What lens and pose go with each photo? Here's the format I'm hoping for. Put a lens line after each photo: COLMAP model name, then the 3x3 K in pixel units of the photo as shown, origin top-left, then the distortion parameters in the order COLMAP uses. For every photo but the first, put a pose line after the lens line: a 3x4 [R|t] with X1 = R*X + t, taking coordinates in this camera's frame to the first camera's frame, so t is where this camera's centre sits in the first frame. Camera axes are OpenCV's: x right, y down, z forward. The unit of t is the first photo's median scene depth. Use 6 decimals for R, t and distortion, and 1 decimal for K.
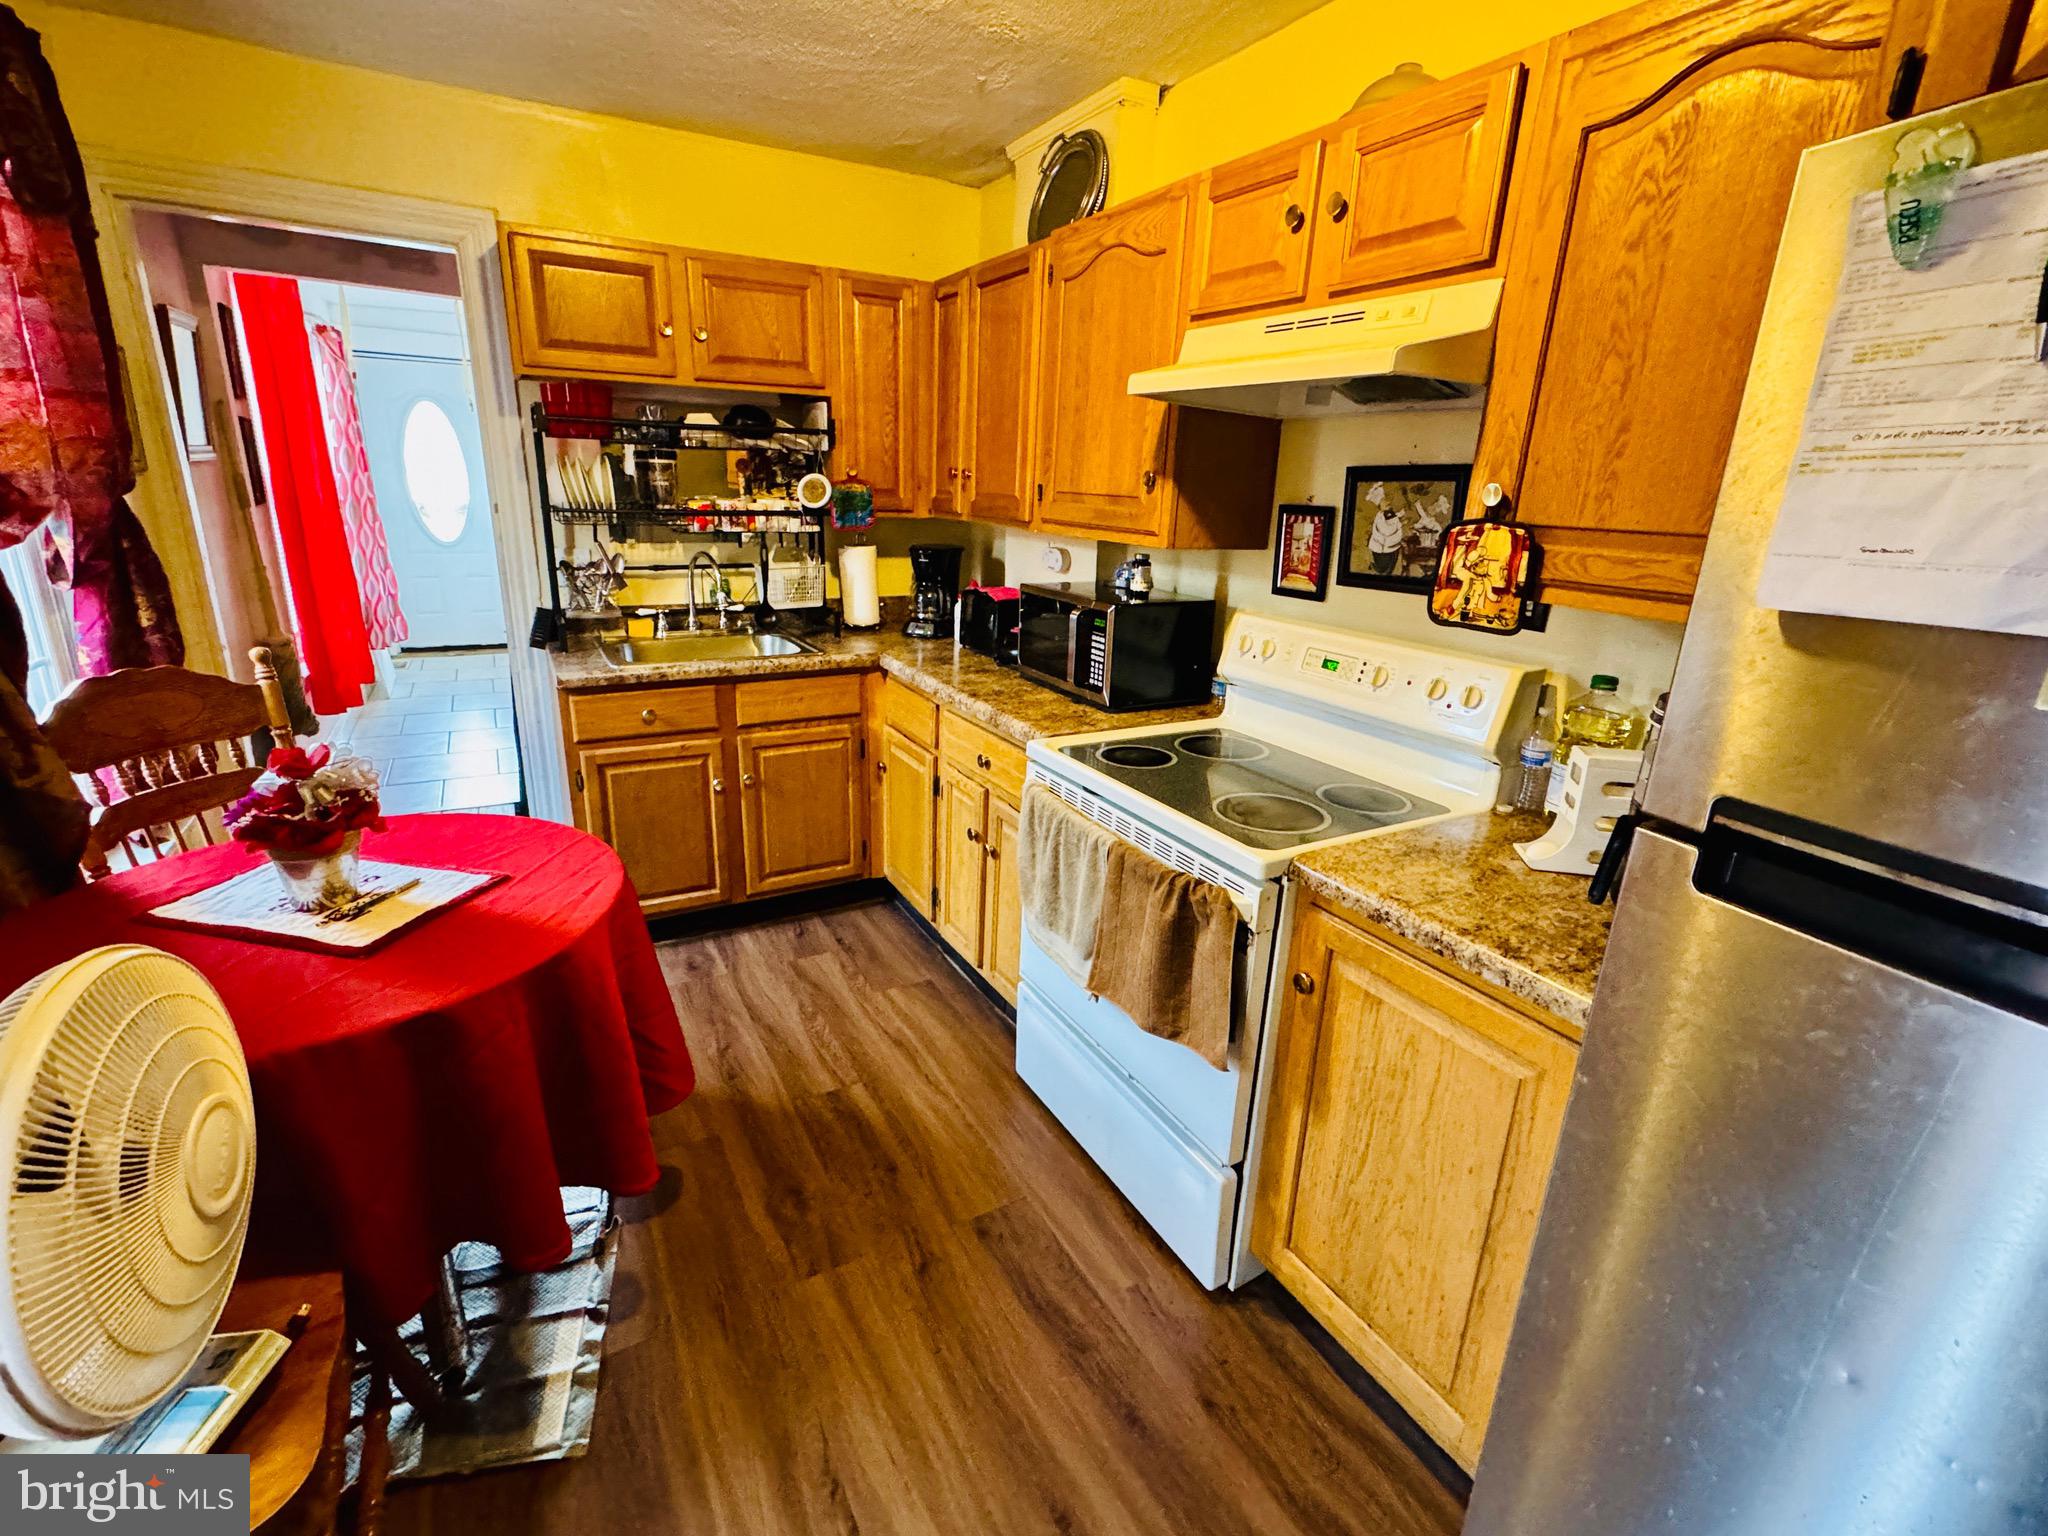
lens RADIAL K [[929.8, 0, 1024.0], [0, 929.8, 768.0], [0, 0, 1]] dist [0.002002, -0.000476]
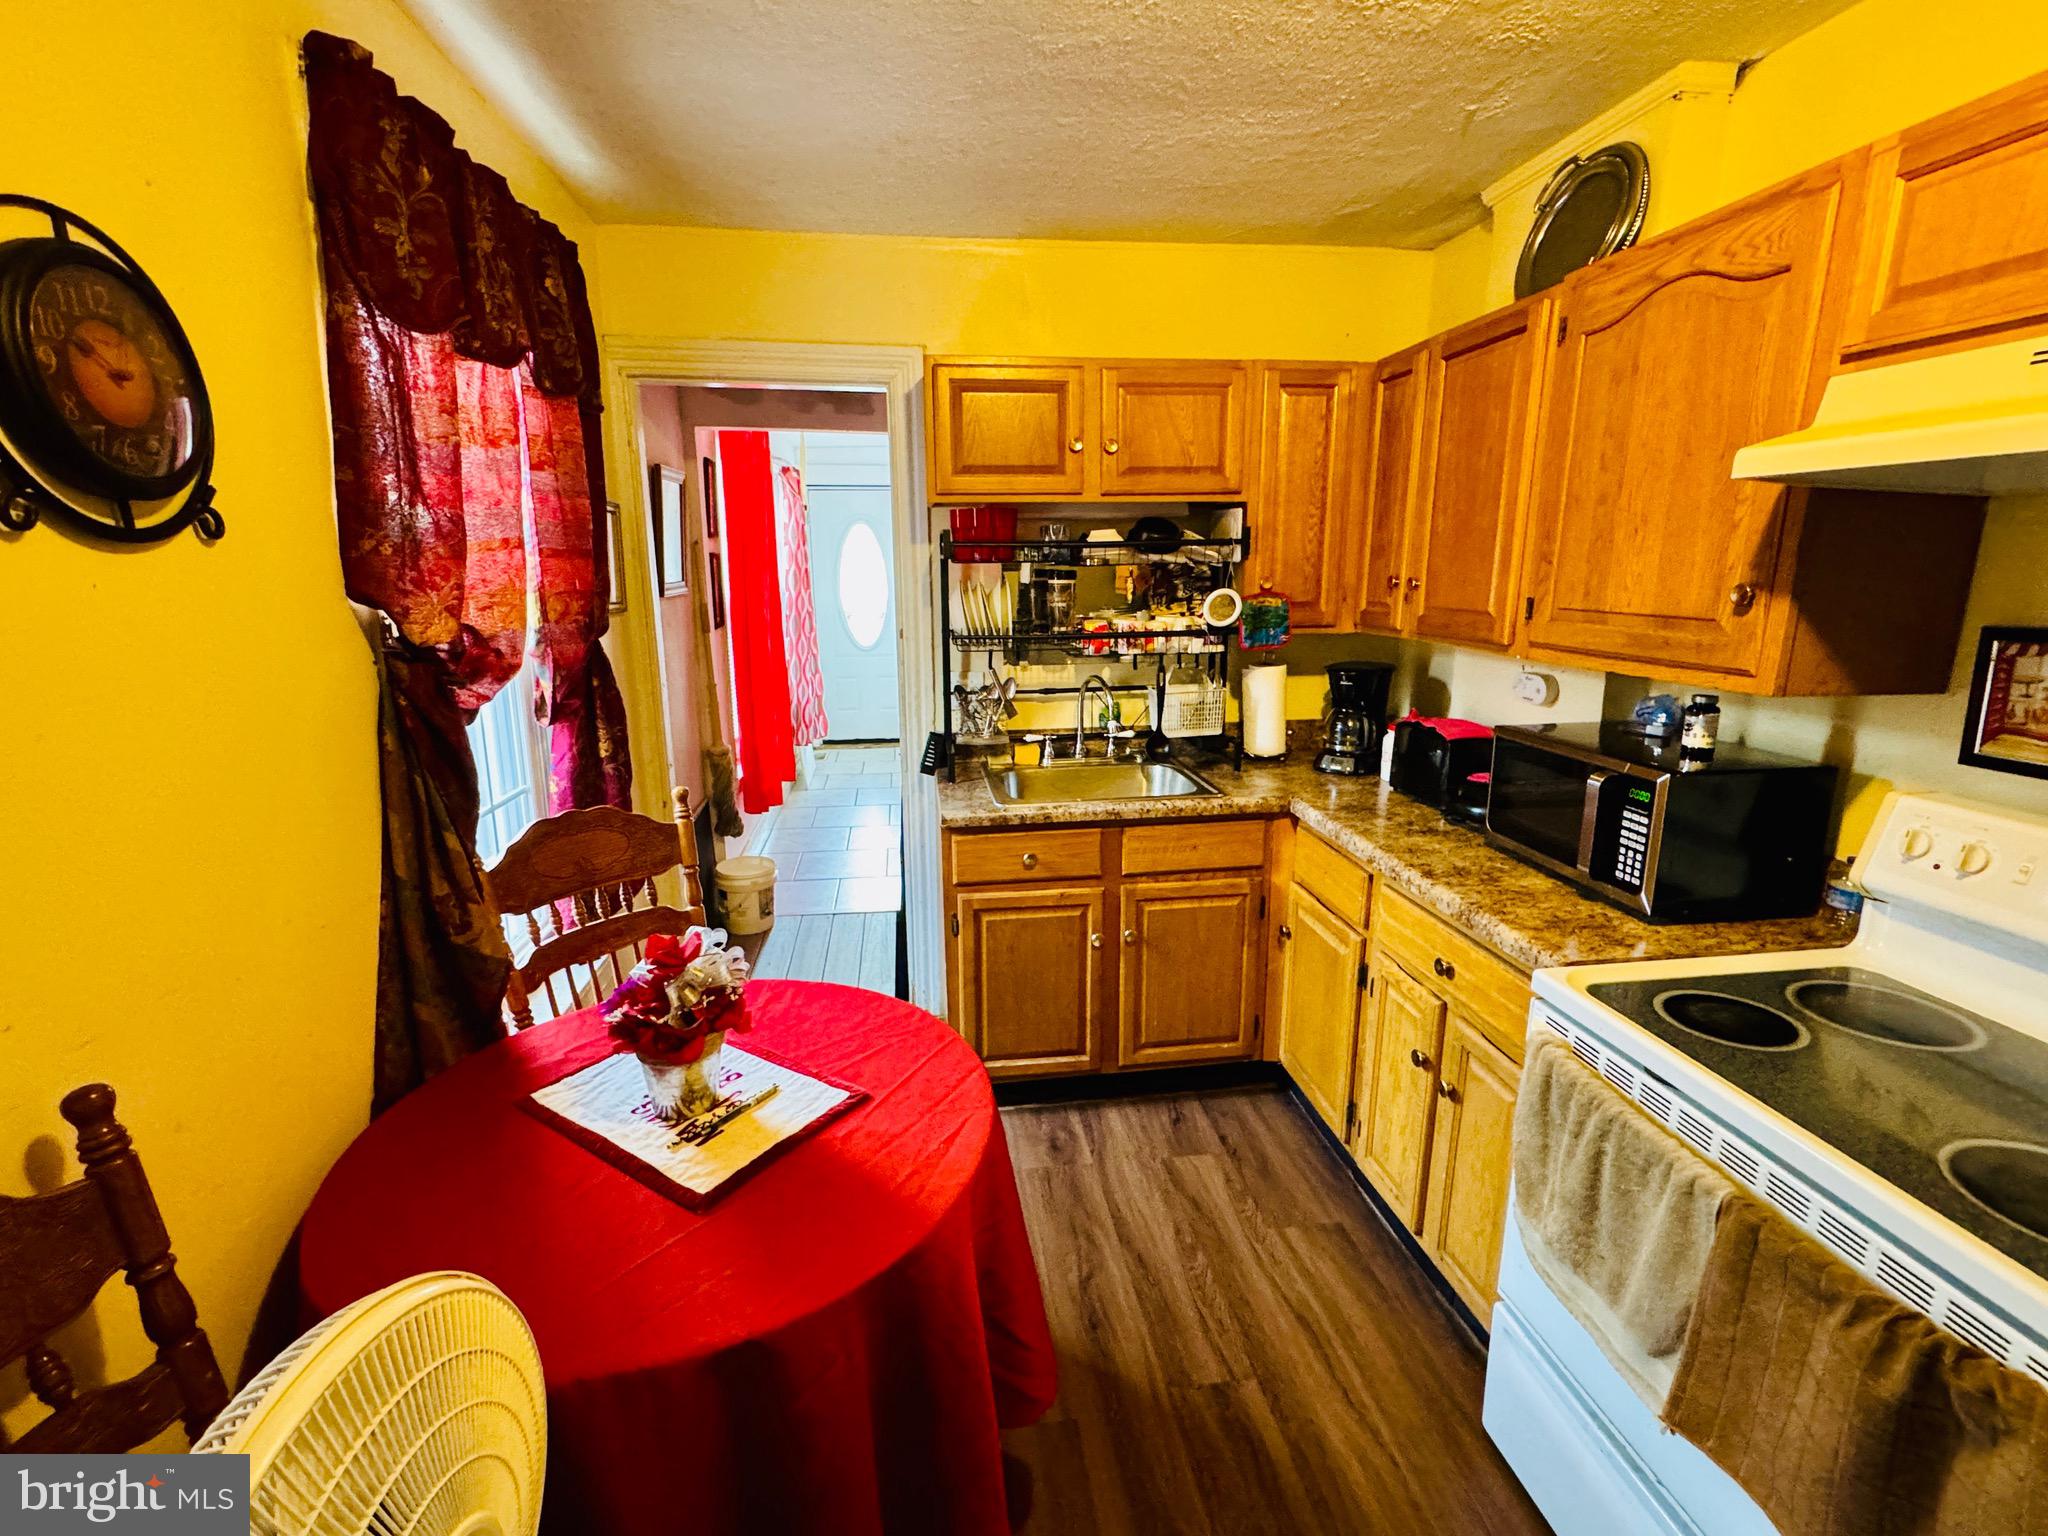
lens RADIAL K [[929.8, 0, 1024.0], [0, 929.8, 768.0], [0, 0, 1]] dist [0.002002, -0.000476]
pose [[0.927582, 0.038922, -0.371588, -0.074636], [-0.071578, 0.994649, -0.074492, -0.076482], [0.366700, 0.095695, 0.925405, 0.150127]]
